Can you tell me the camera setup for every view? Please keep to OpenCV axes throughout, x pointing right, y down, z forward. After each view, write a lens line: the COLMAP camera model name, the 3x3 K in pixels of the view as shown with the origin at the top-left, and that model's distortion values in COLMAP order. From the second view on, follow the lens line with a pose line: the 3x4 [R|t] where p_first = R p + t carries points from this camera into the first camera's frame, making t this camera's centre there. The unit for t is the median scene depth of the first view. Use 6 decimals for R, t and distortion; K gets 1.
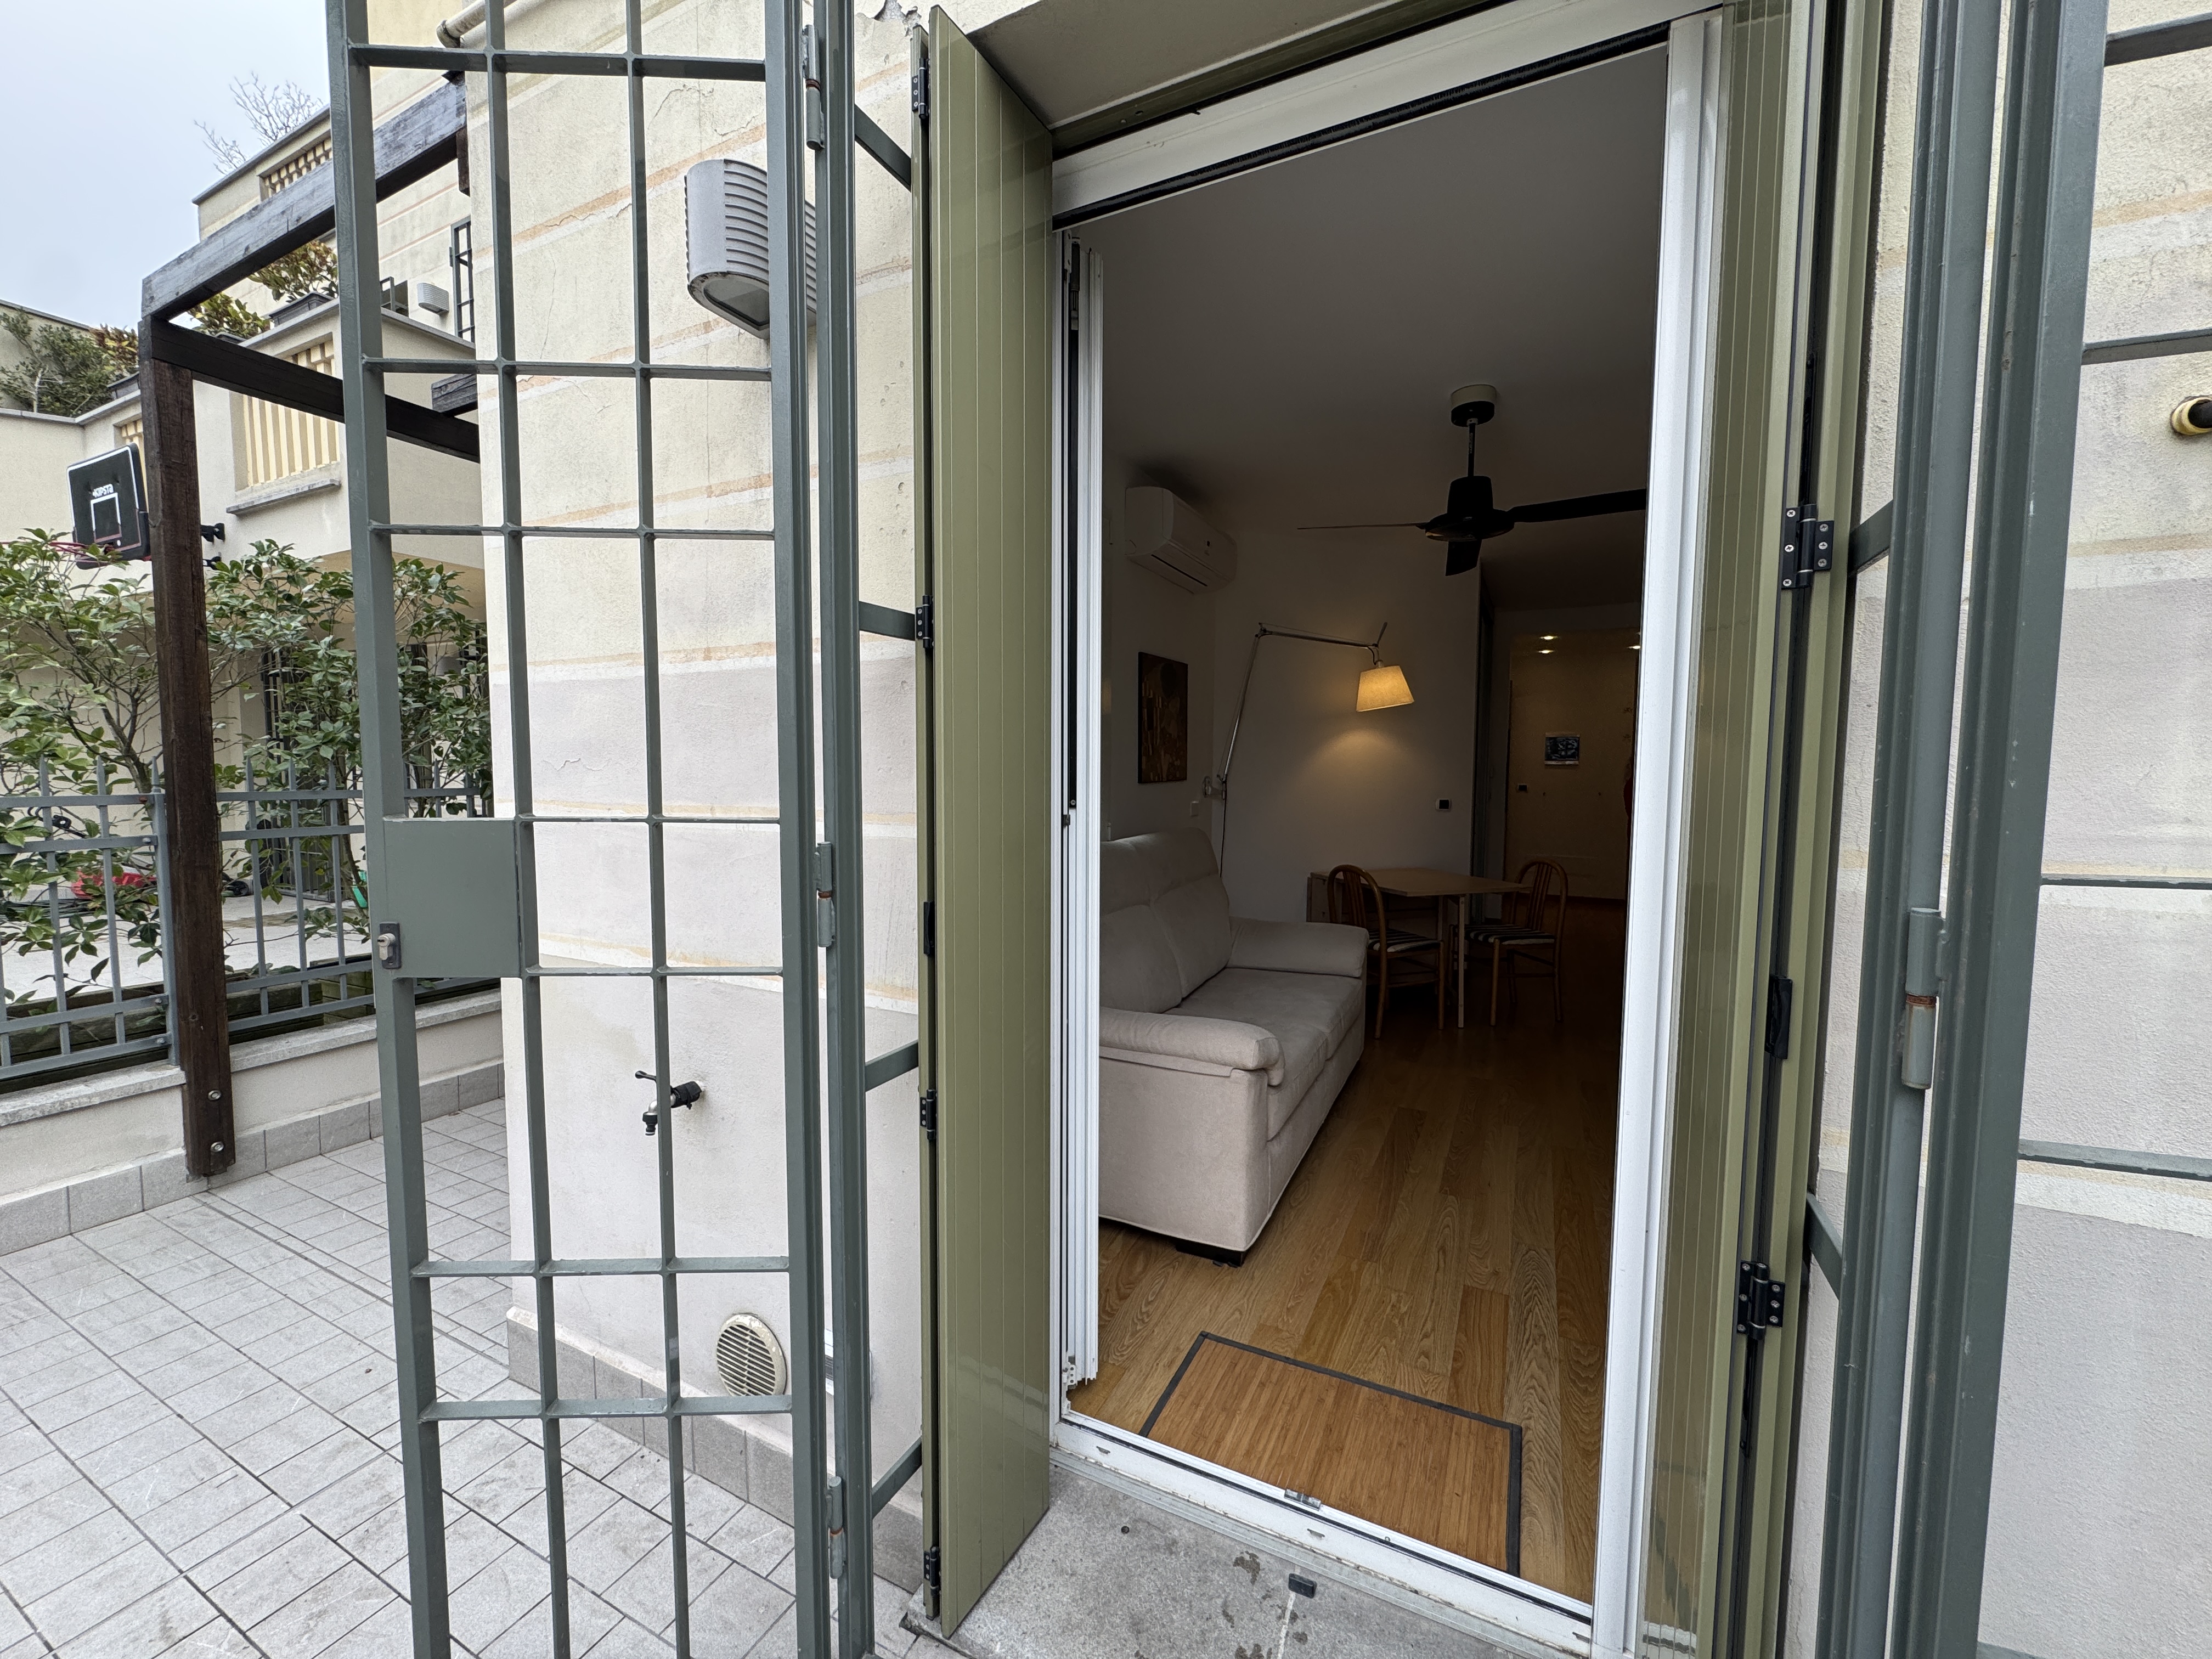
lens RADIAL K [[880.6, 0, 1108.5], [0, 880.6, 824.6], [0, 0, 1]] dist [-0.003851, 0.000622]
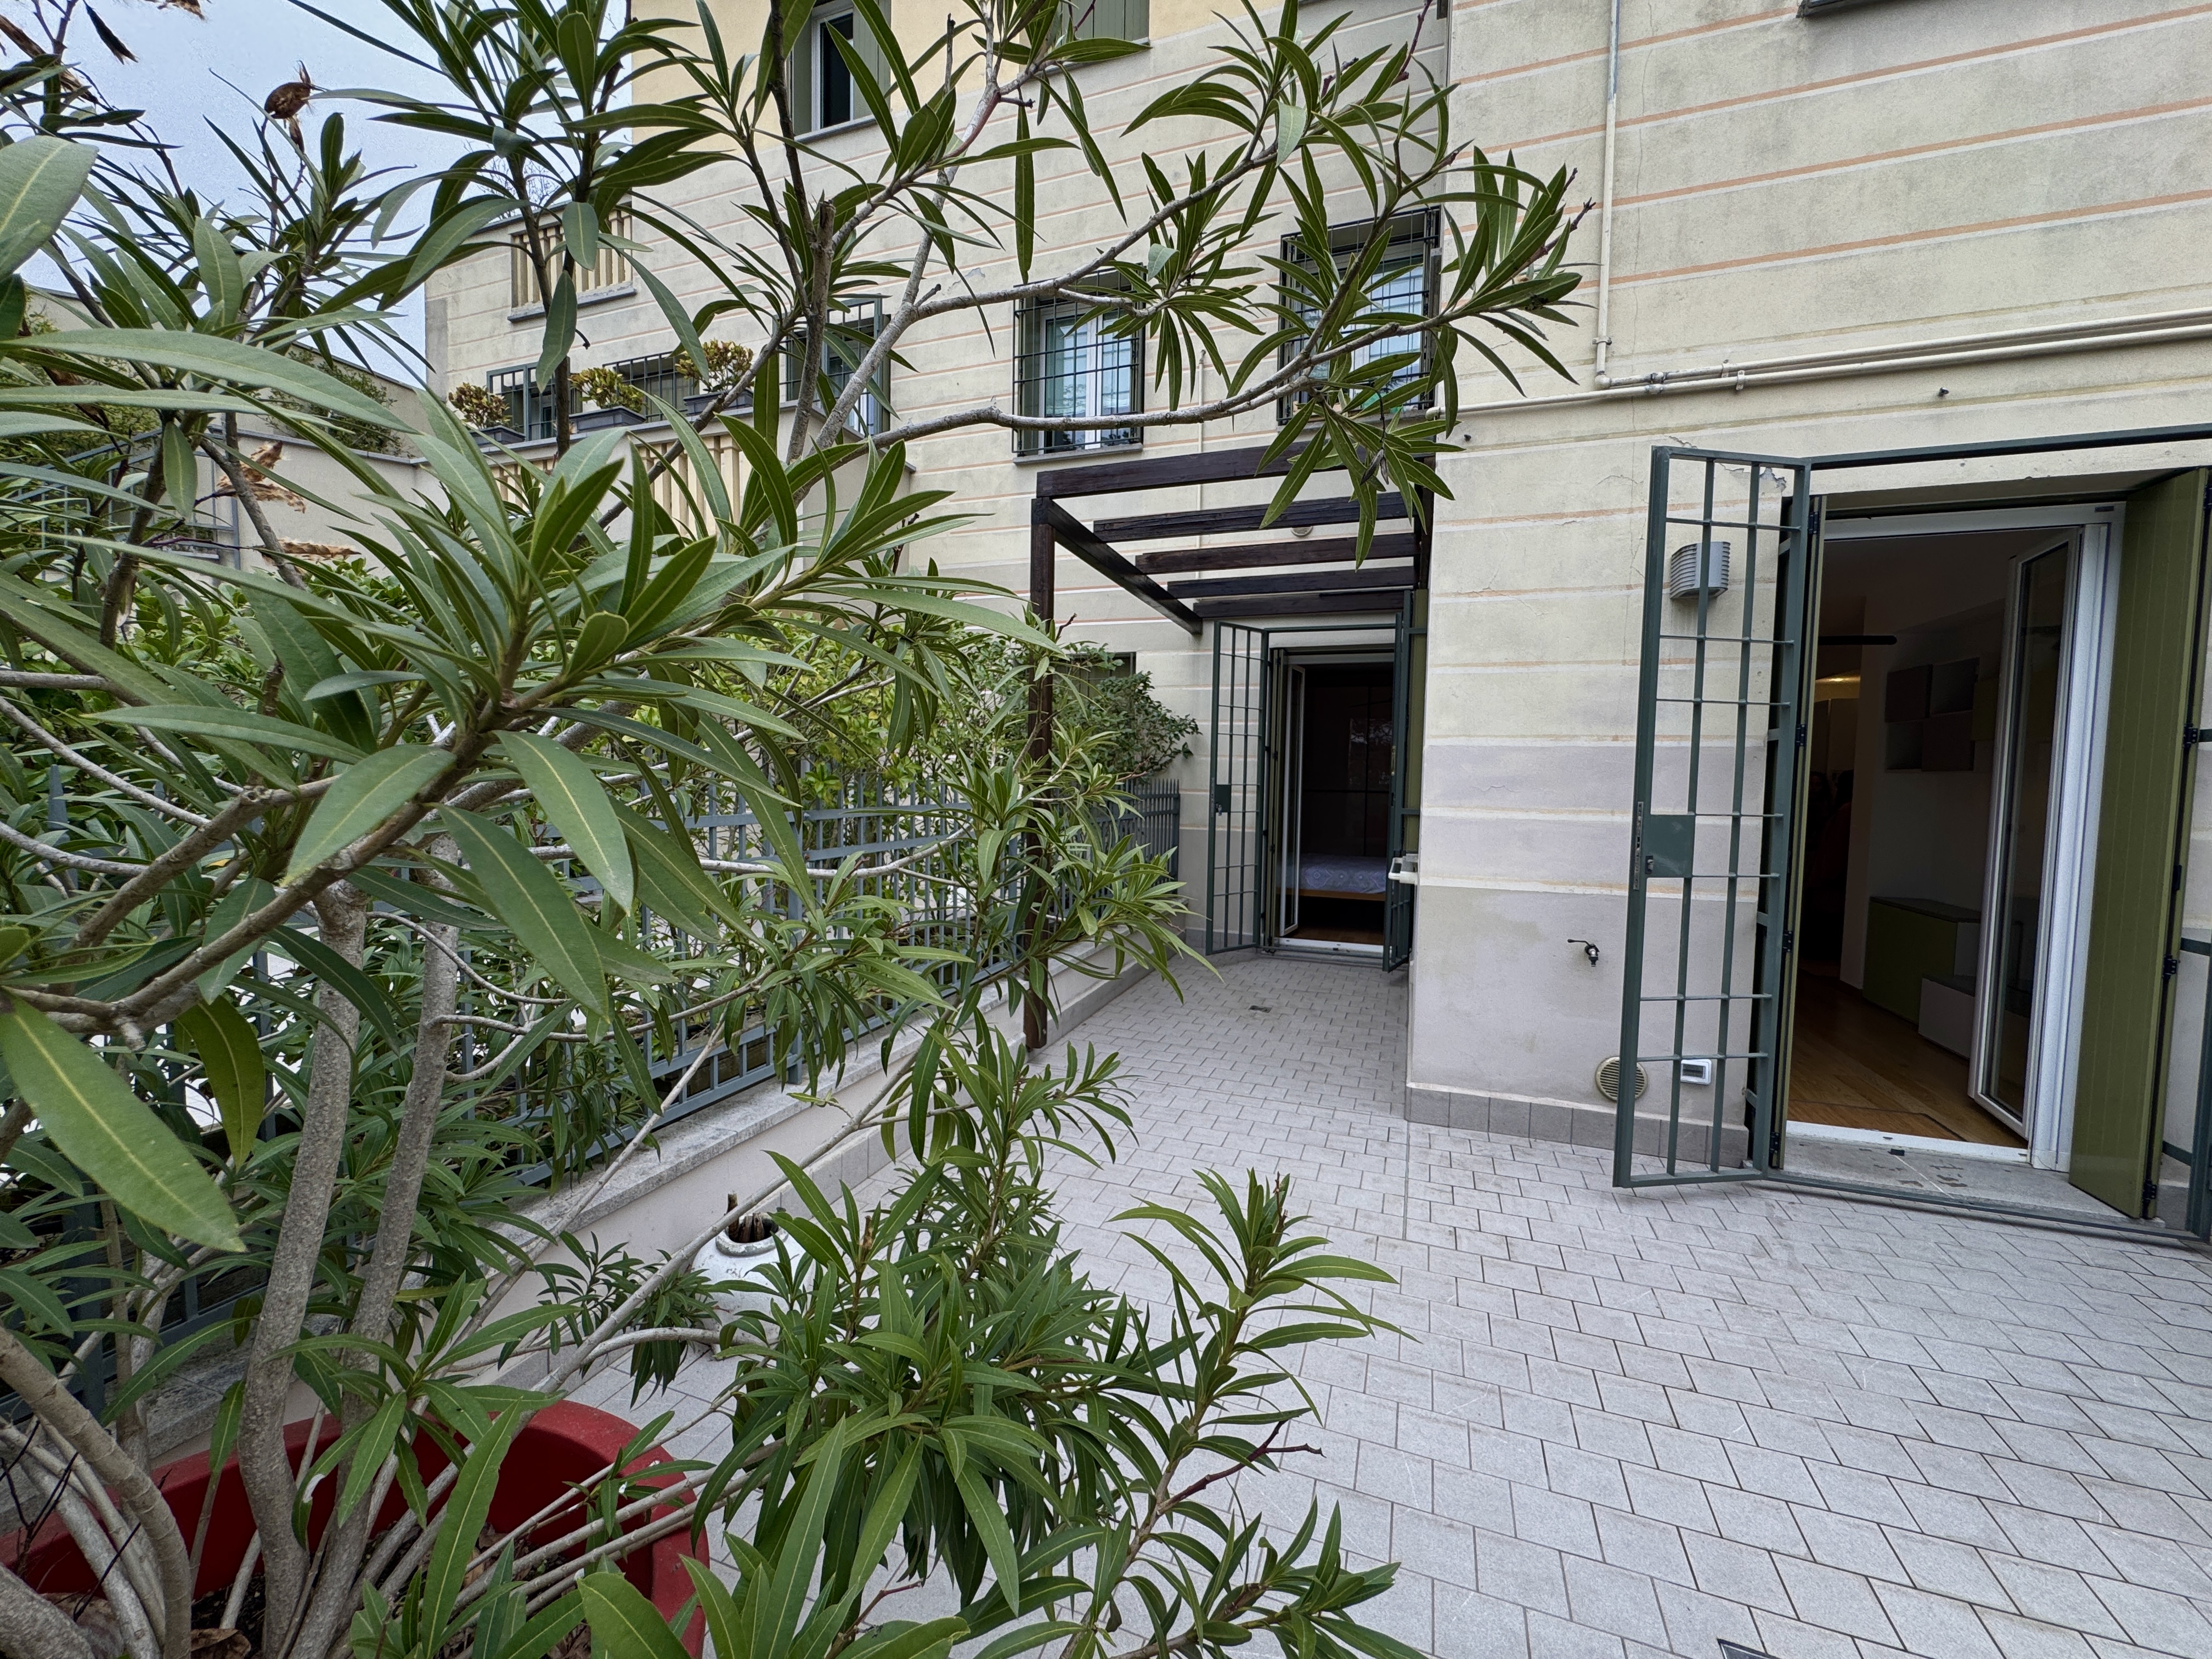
lens RADIAL K [[880.6, 0, 1108.6], [0, 880.6, 827.9], [0, 0, 1]] dist [-0.003851, 0.000622]
pose [[0.992916, 0.005269, 0.118702, -1.765734], [-0.004402, 0.999962, -0.007565, 0.039218], [-0.118738, 0.006989, 0.992901, -0.873148]]
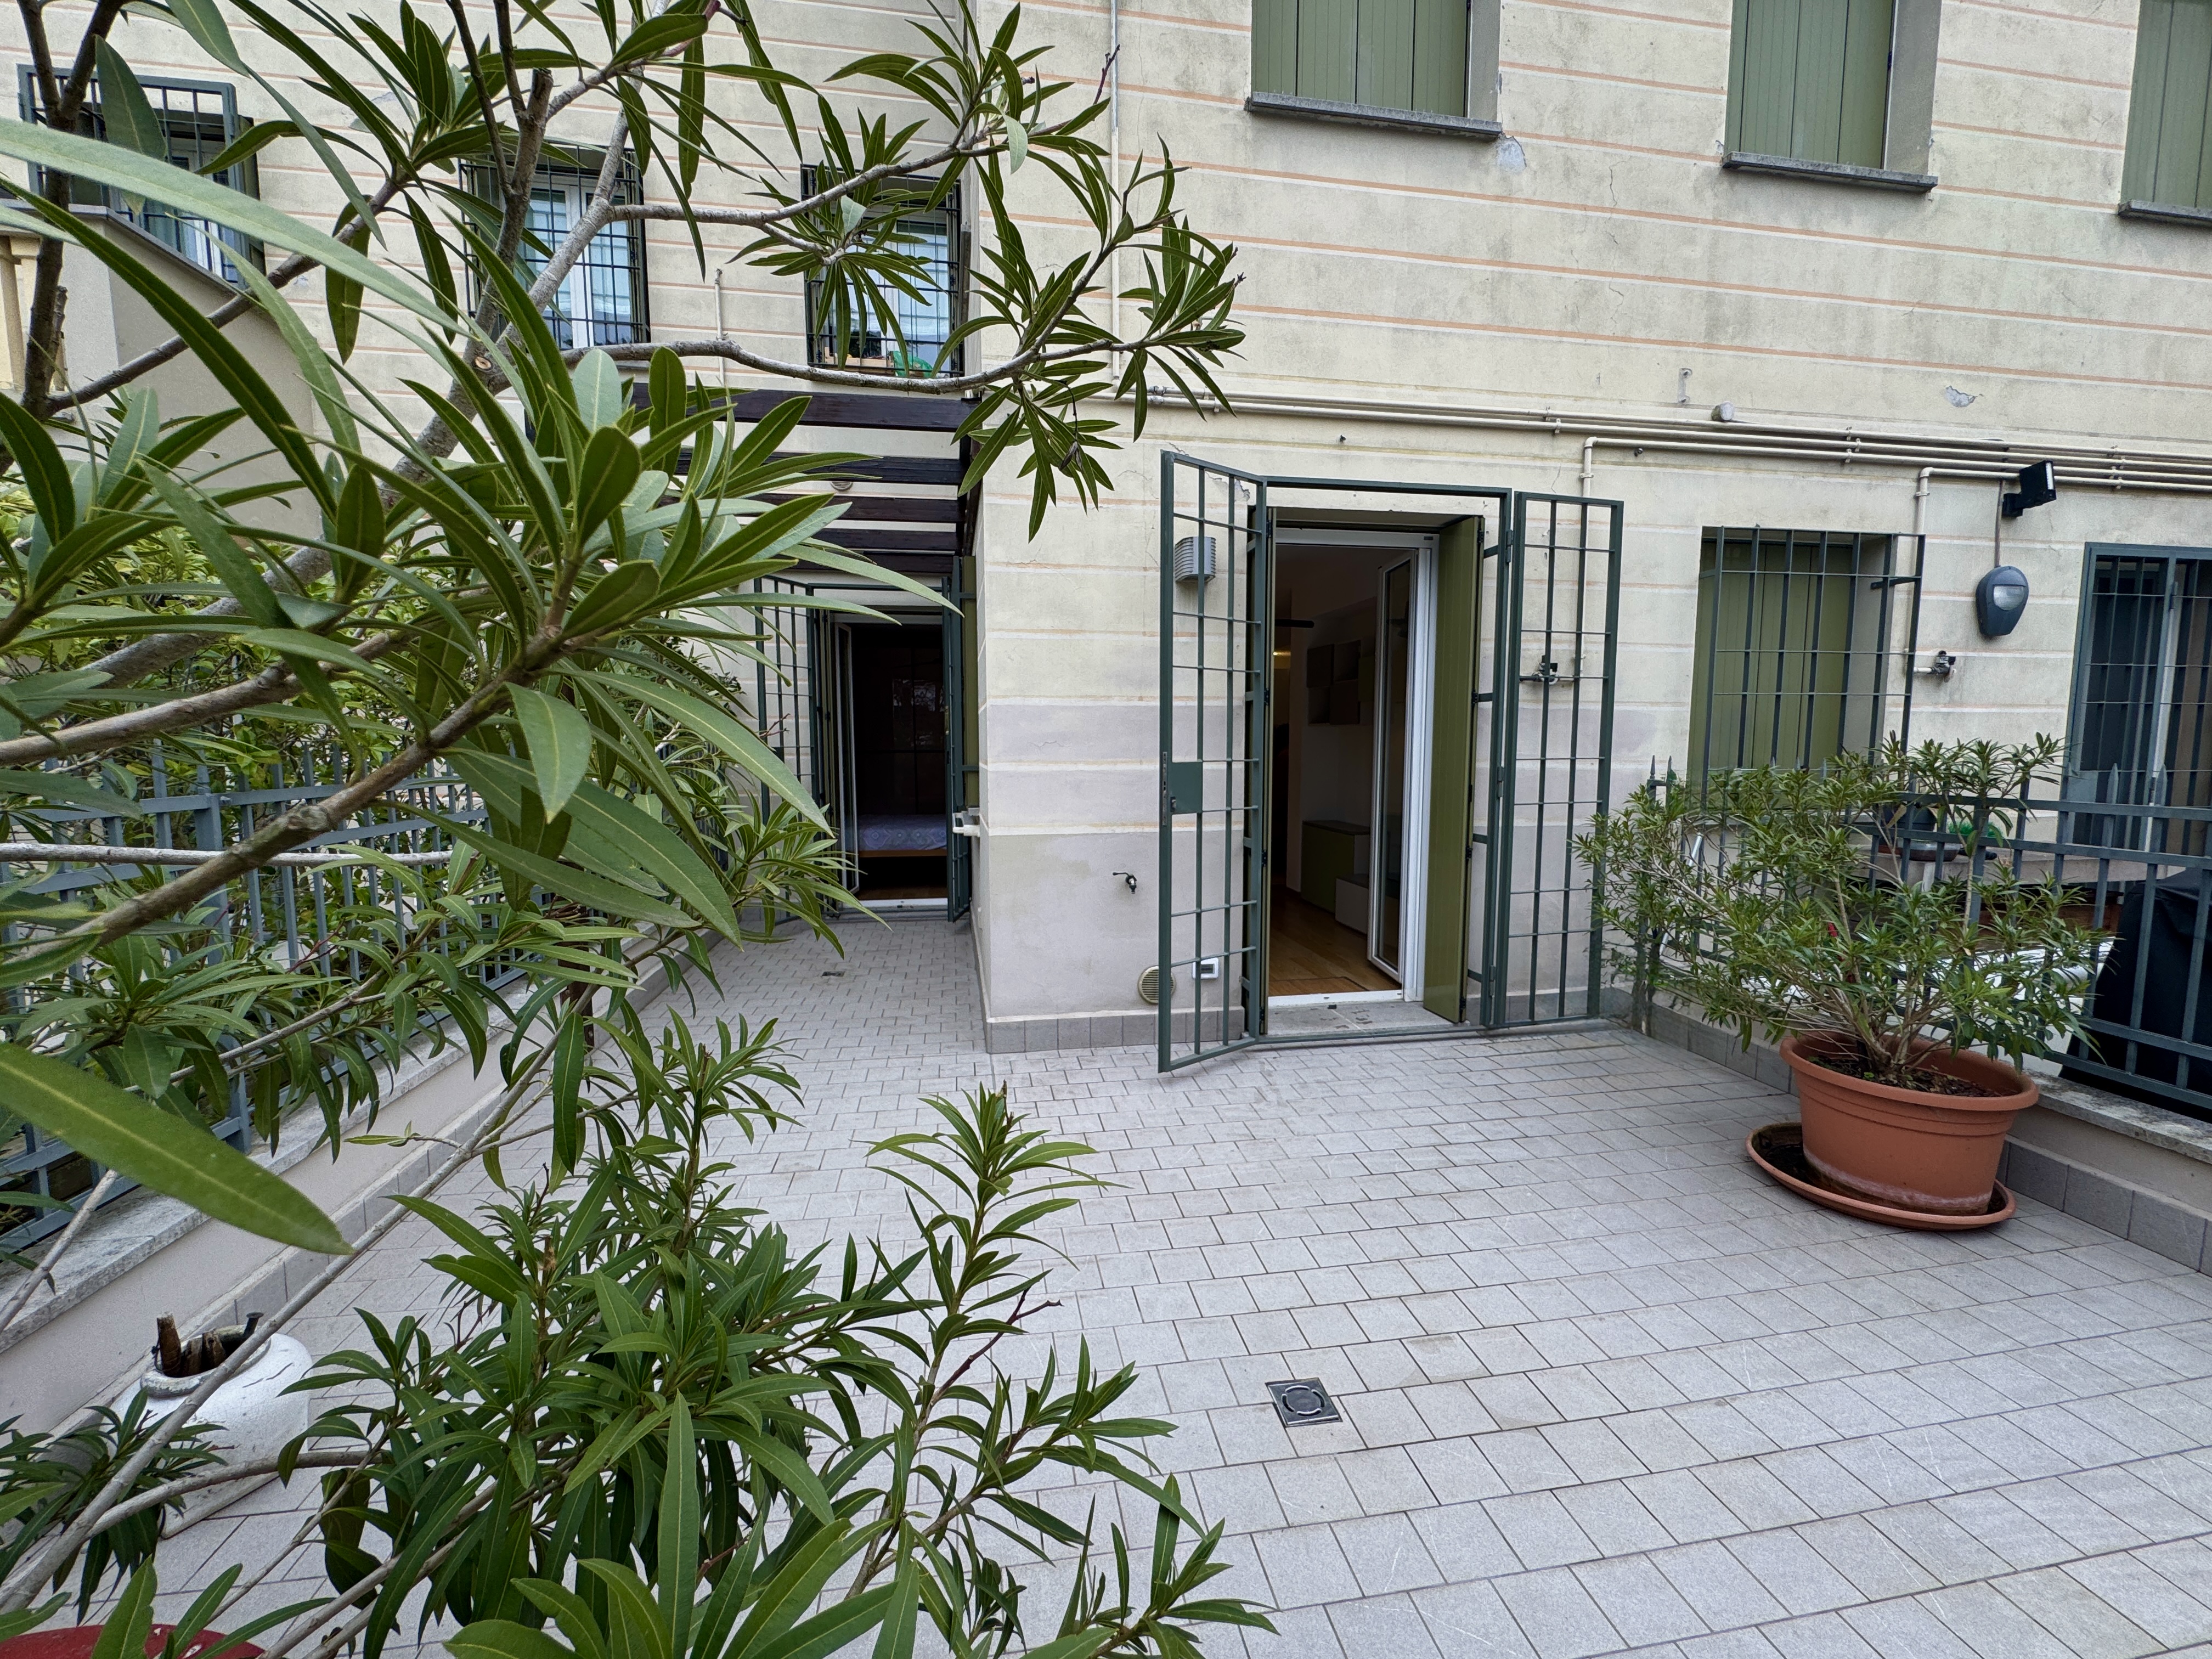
lens RADIAL K [[880.6, 0, 1103.5], [0, 880.6, 828.2], [0, 0, 1]] dist [-0.003851, 0.000622]
pose [[0.810014, -0.064802, 0.582819, -1.854463], [0.045943, 0.997833, 0.047094, 0.044588], [-0.584608, -0.011370, 0.811236, -0.877543]]
